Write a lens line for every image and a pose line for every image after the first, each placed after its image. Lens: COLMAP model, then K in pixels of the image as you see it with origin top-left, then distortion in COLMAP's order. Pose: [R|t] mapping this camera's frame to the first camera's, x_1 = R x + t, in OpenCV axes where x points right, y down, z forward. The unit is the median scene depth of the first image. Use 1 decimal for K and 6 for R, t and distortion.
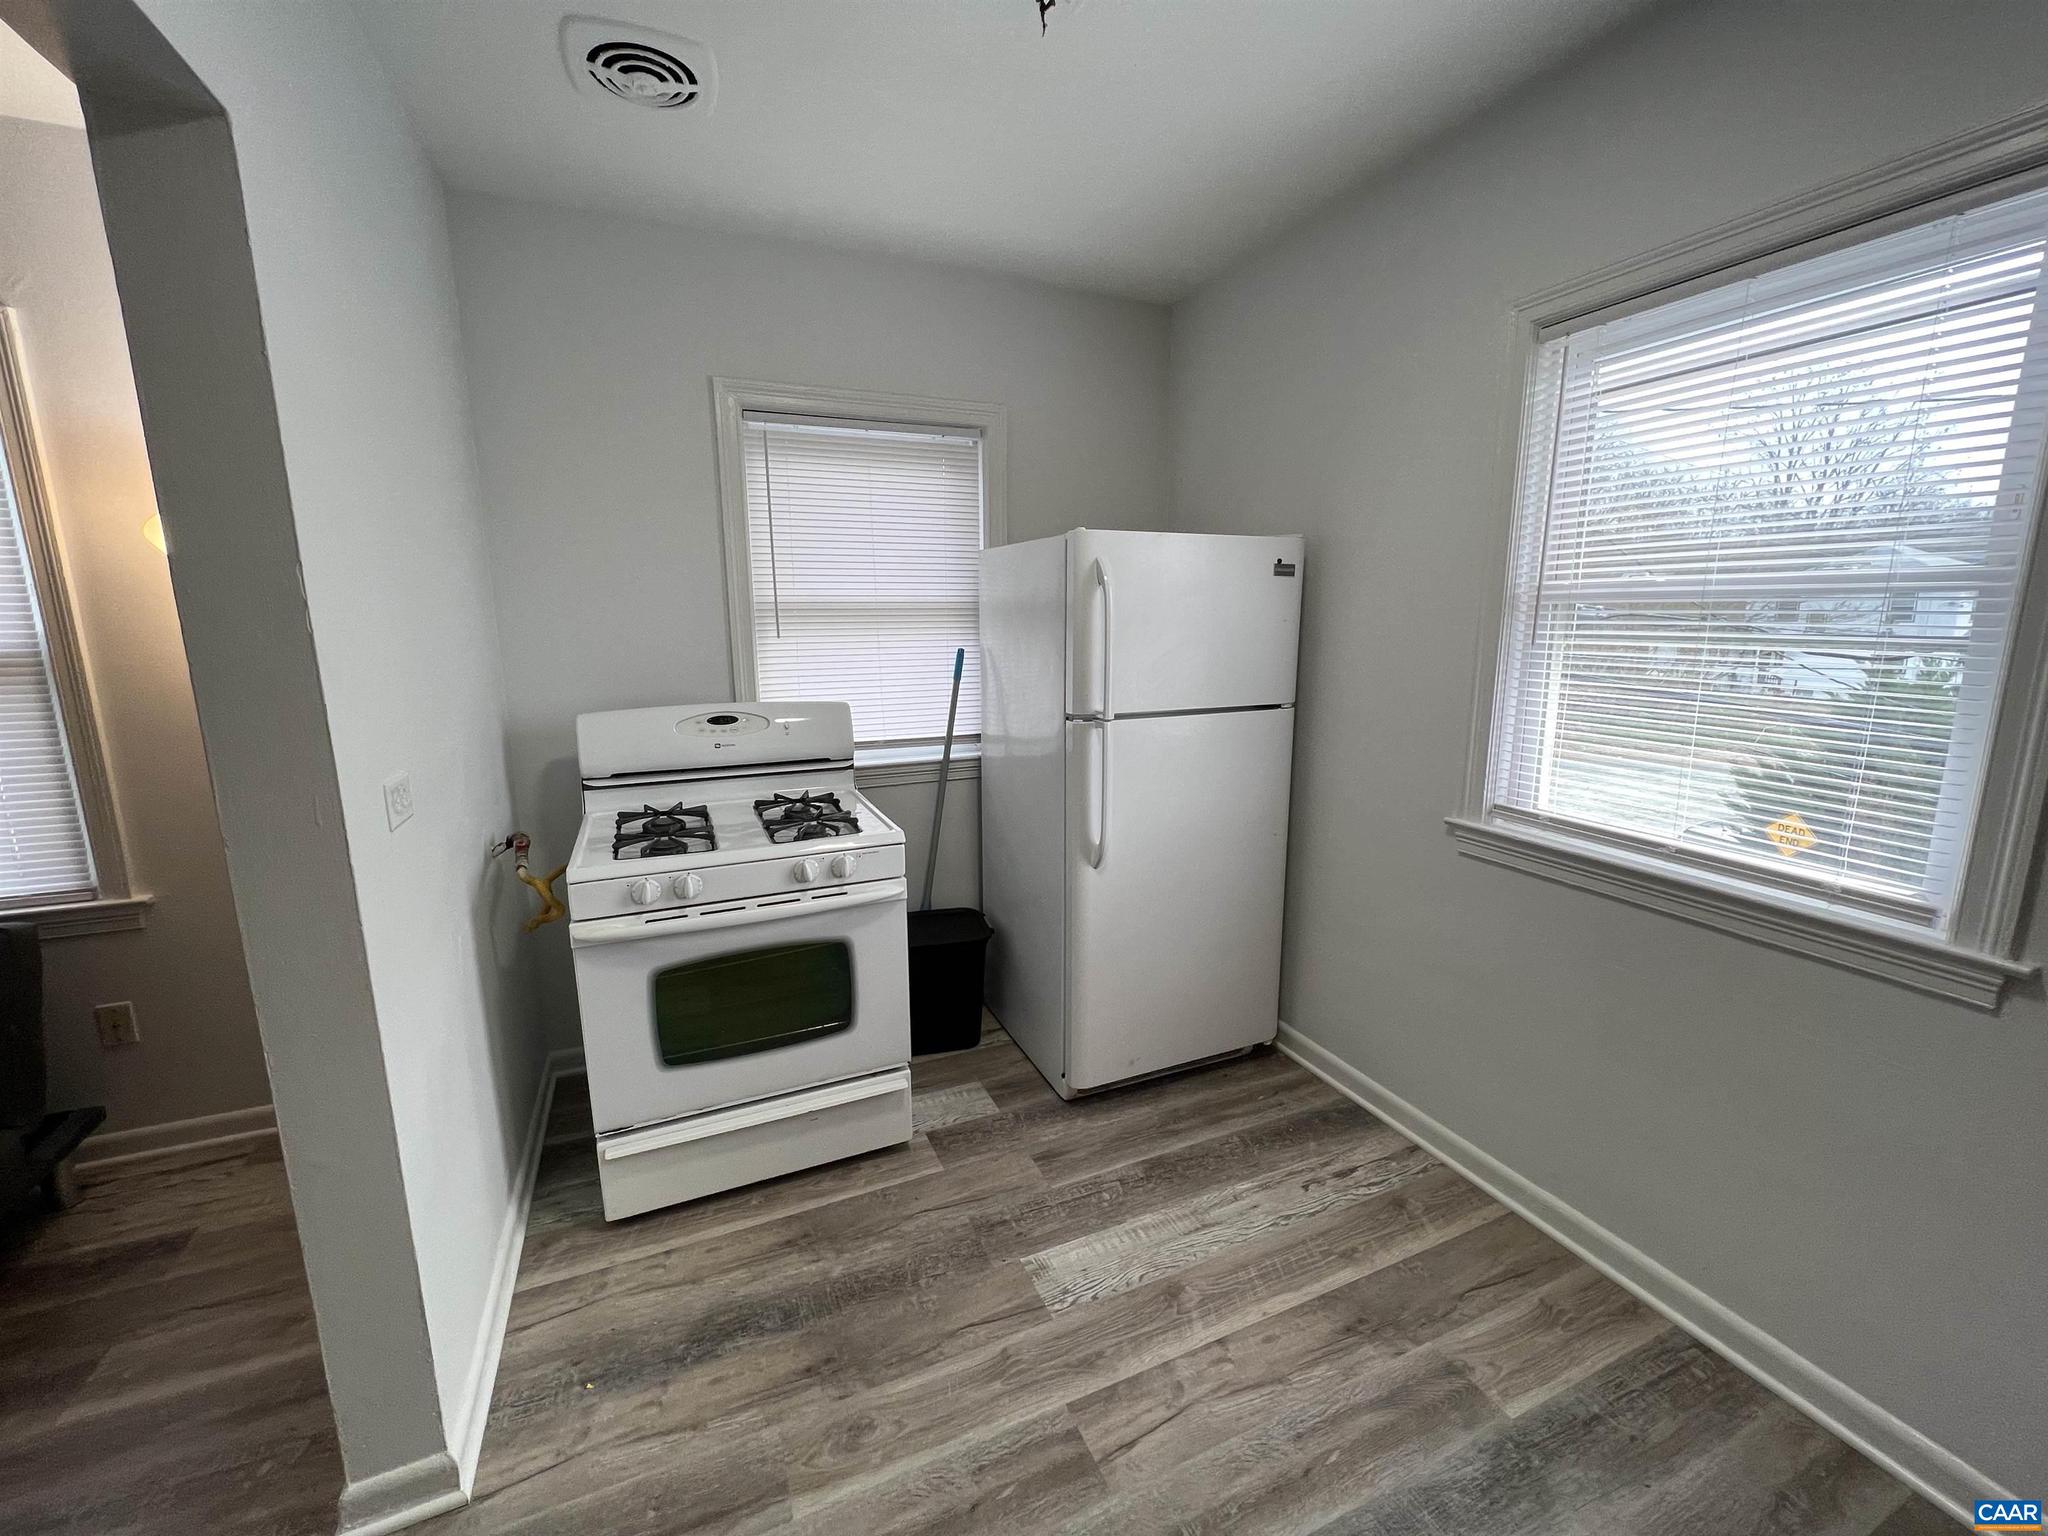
lens RADIAL K [[819.7, 0, 1021.8], [0, 819.7, 763.1], [0, 0, 1]] dist [-0.005892, 0.000298]
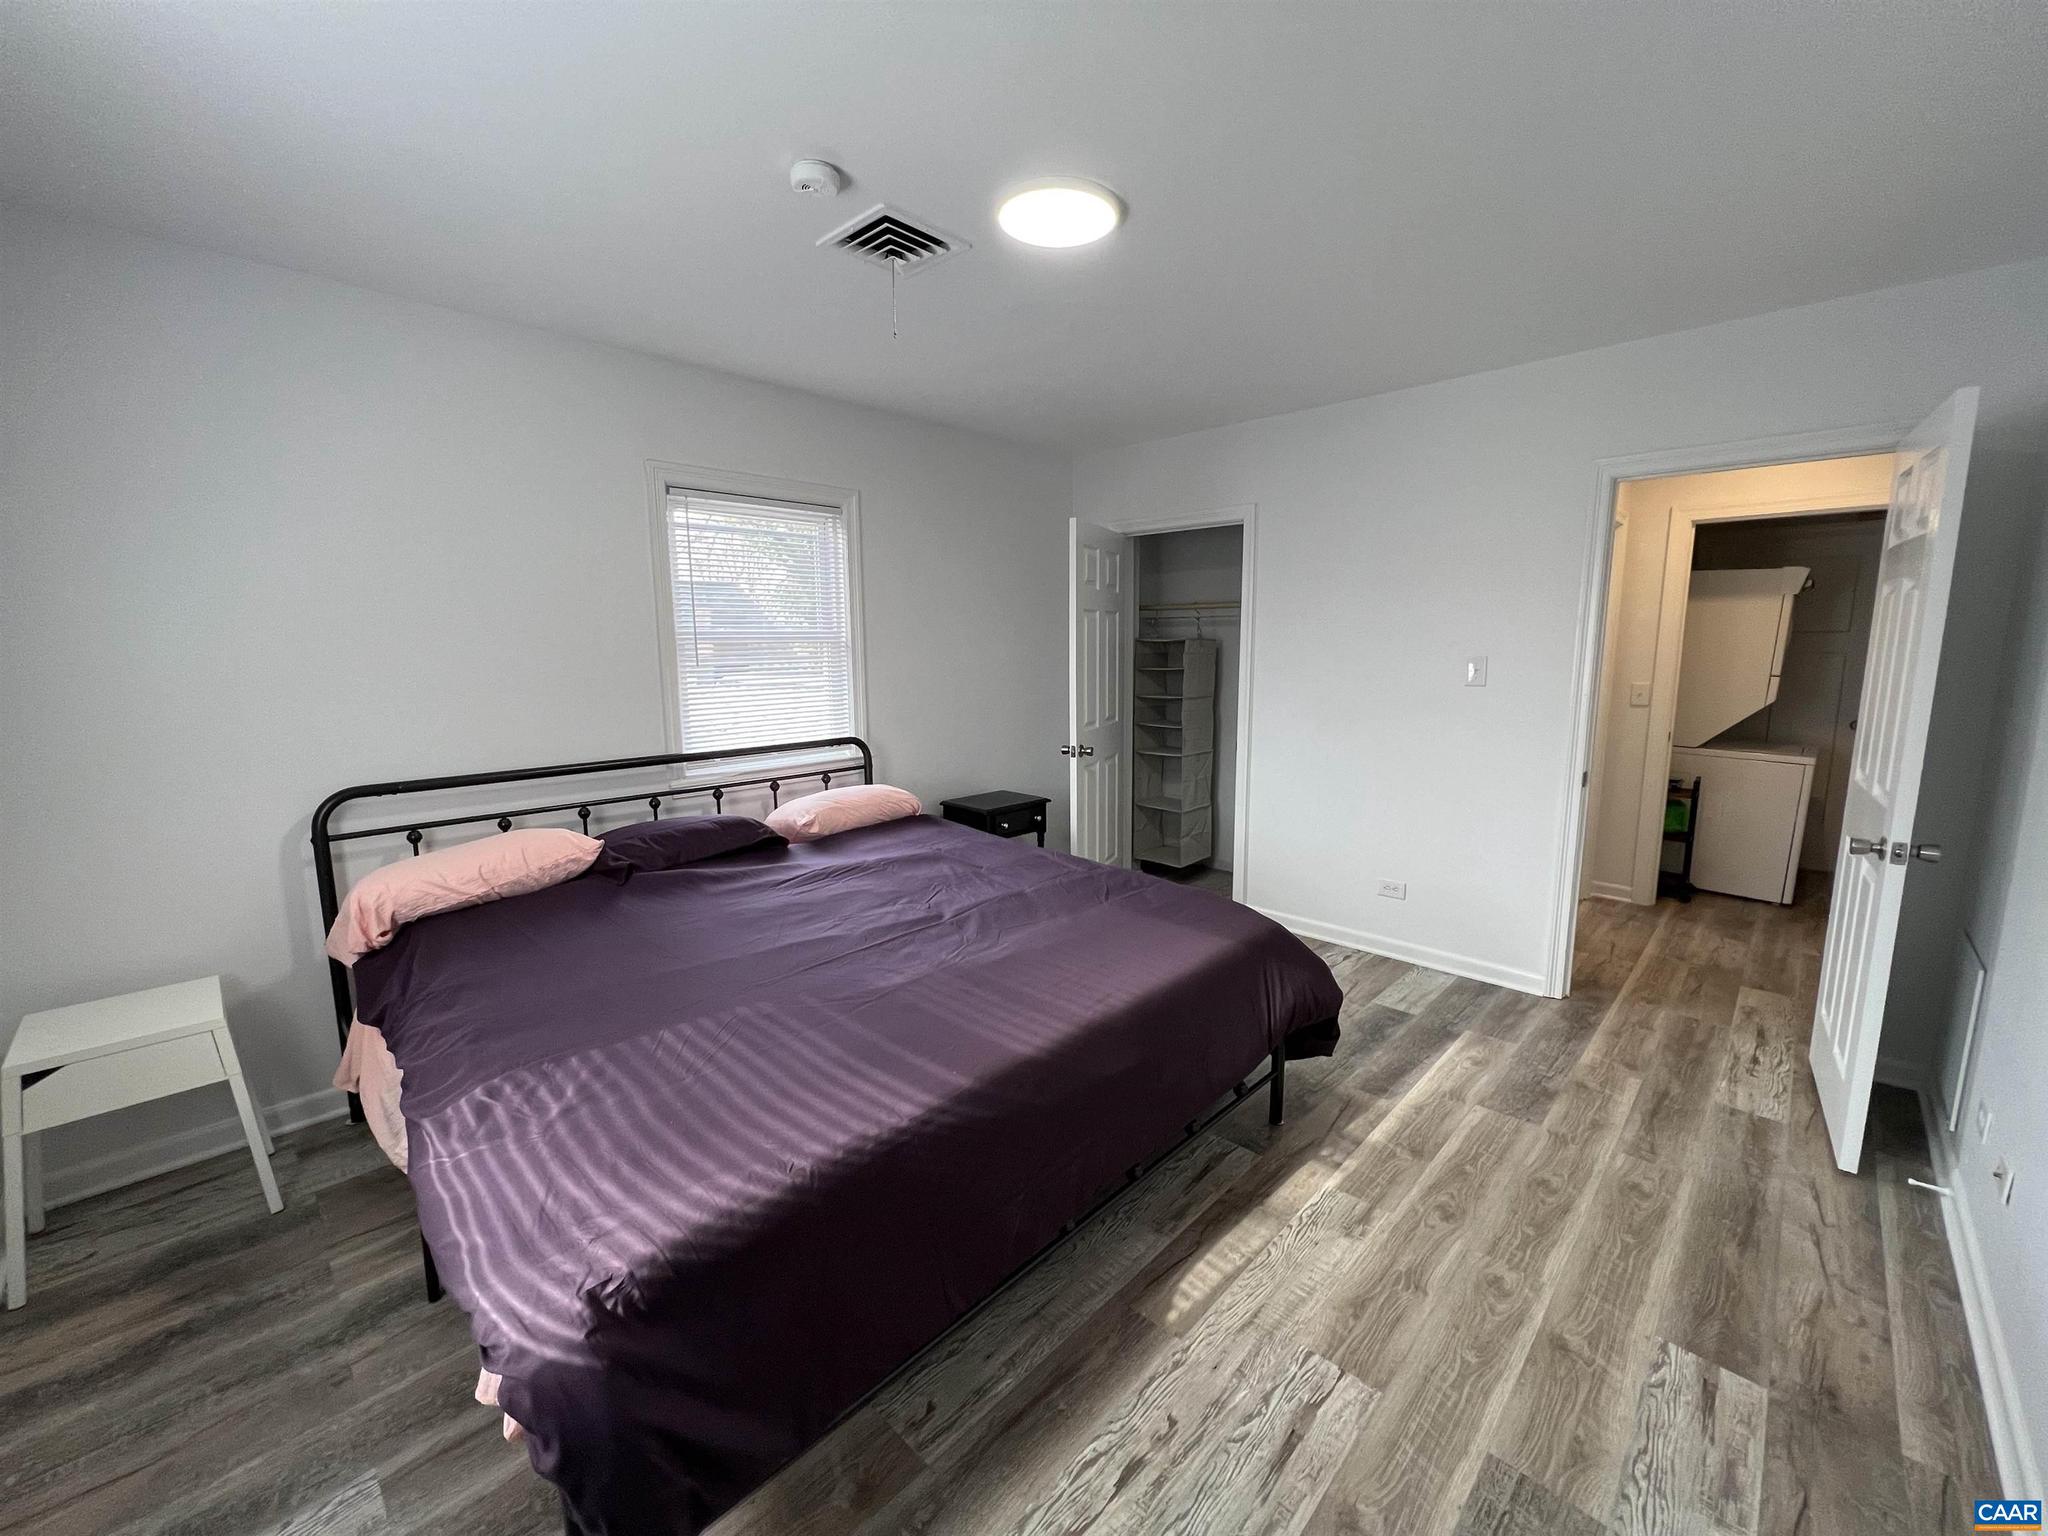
lens RADIAL K [[819.7, 0, 1017.7], [0, 819.7, 765.8], [0, 0, 1]] dist [-0.005892, 0.000298]
pose [[-0.923212, 0.070490, -0.377771, 0.785371], [-0.059151, 0.945253, 0.320934, -0.298737], [0.379712, 0.318636, -0.868499, 1.541701]]
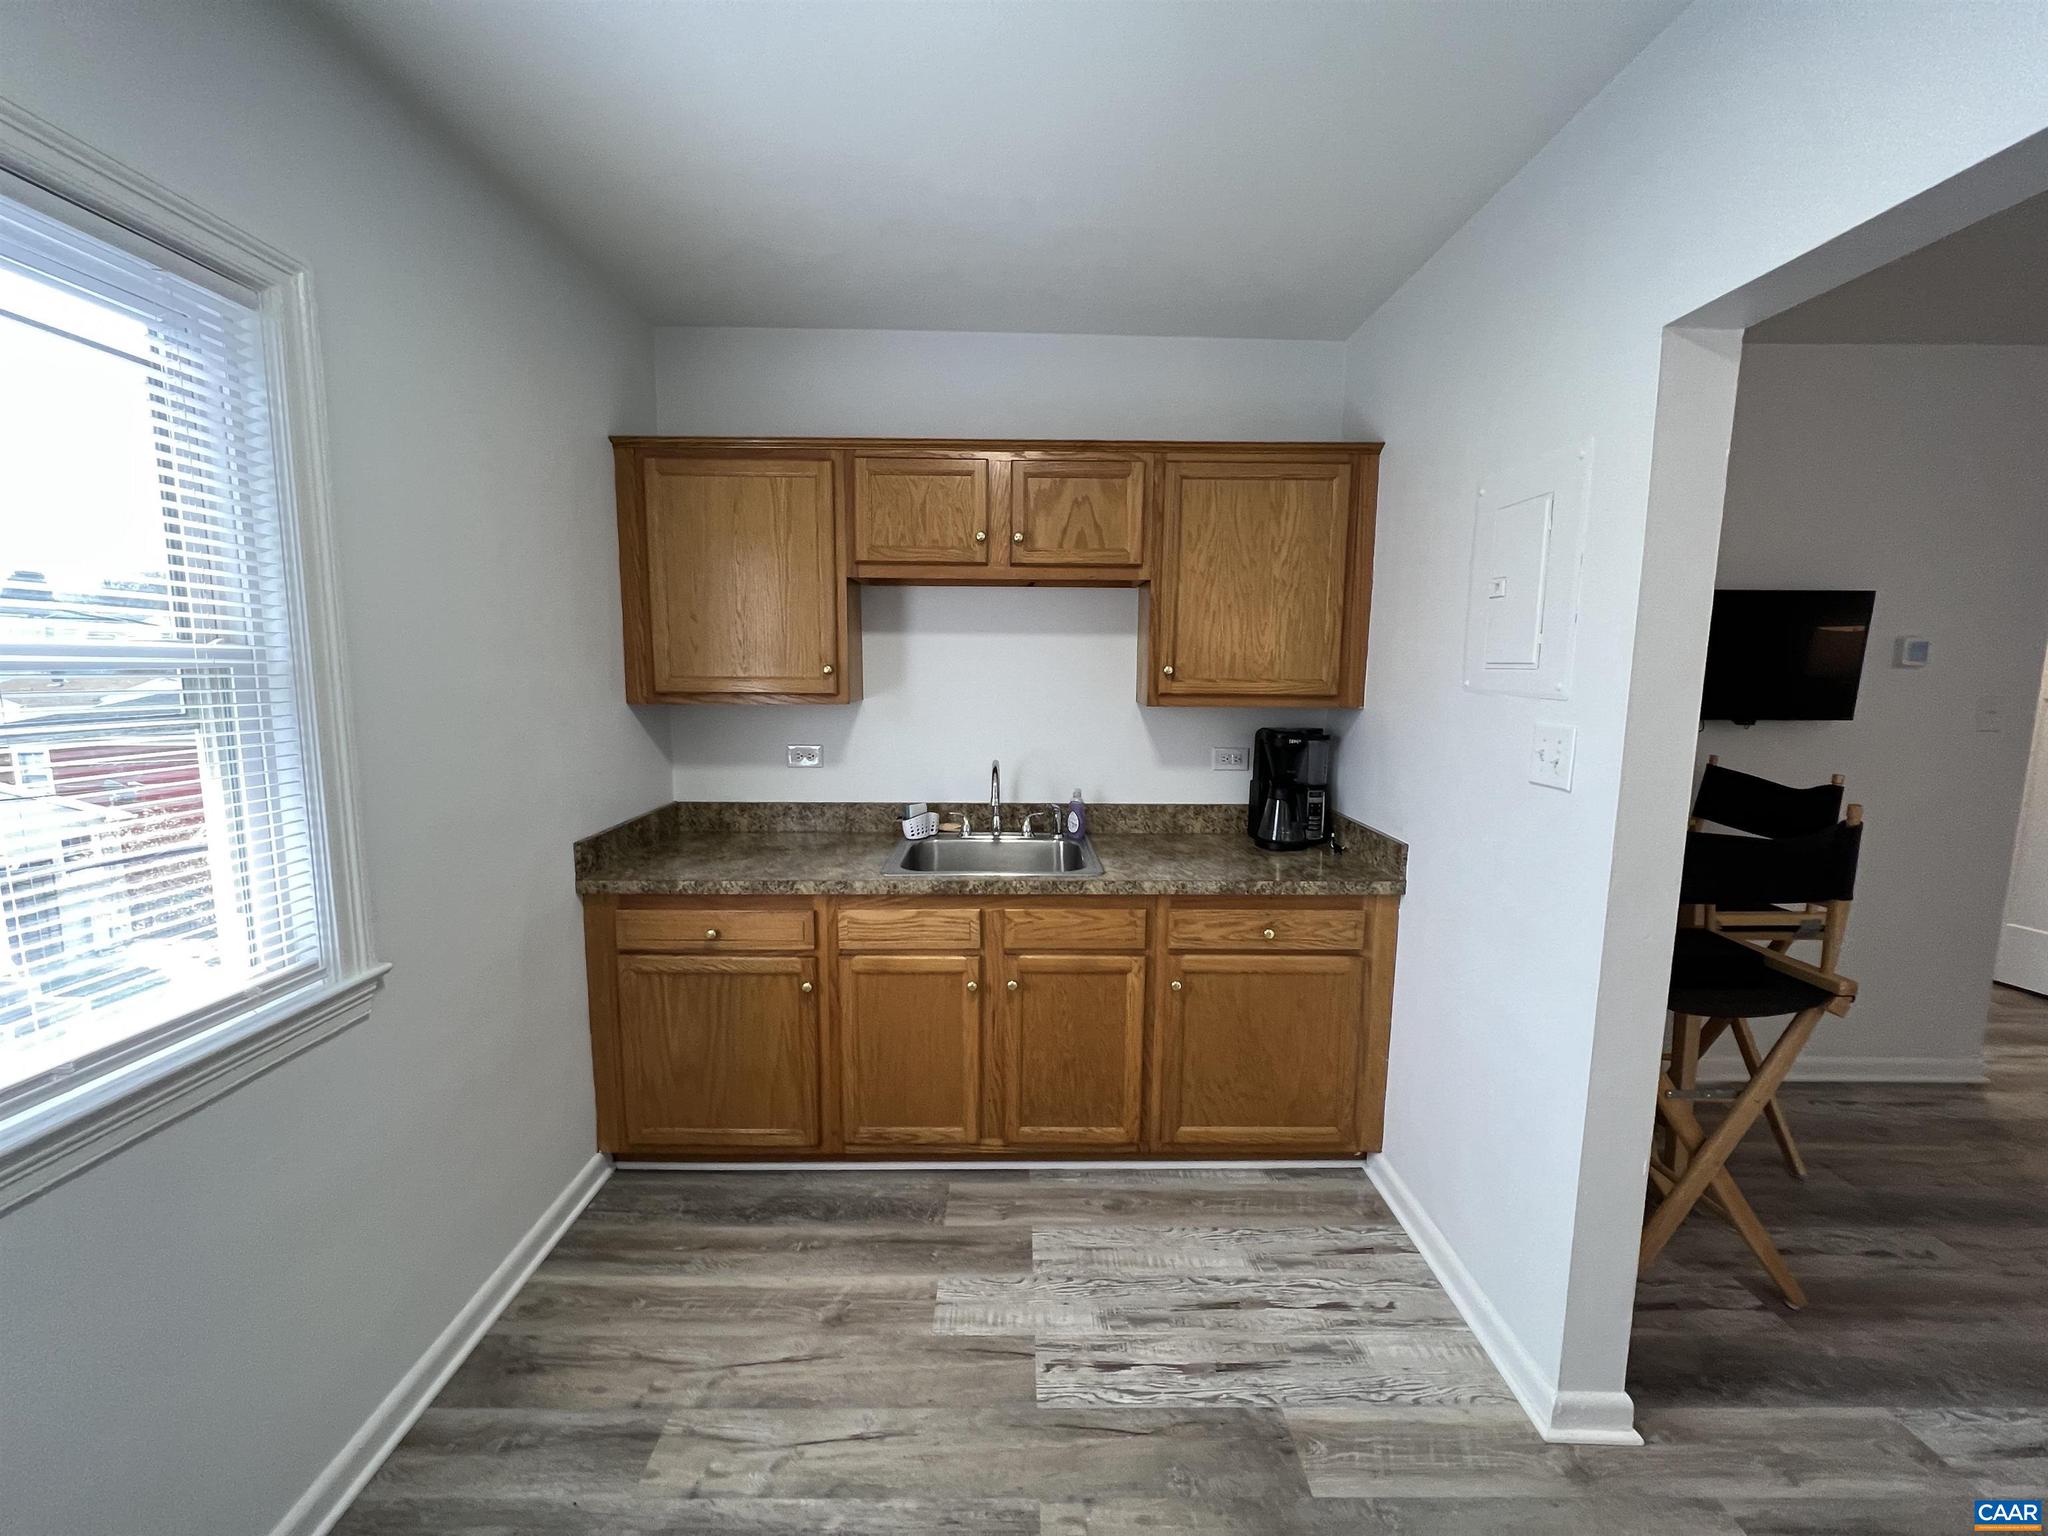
lens RADIAL K [[819.7, 0, 1020.0], [0, 819.7, 763.2], [0, 0, 1]] dist [-0.005892, 0.000298]
pose [[-0.923073, -0.046308, 0.381826, -0.092269], [0.068203, 0.957286, 0.280983, -0.210584], [-0.378528, 0.285410, -0.880487, 1.037419]]
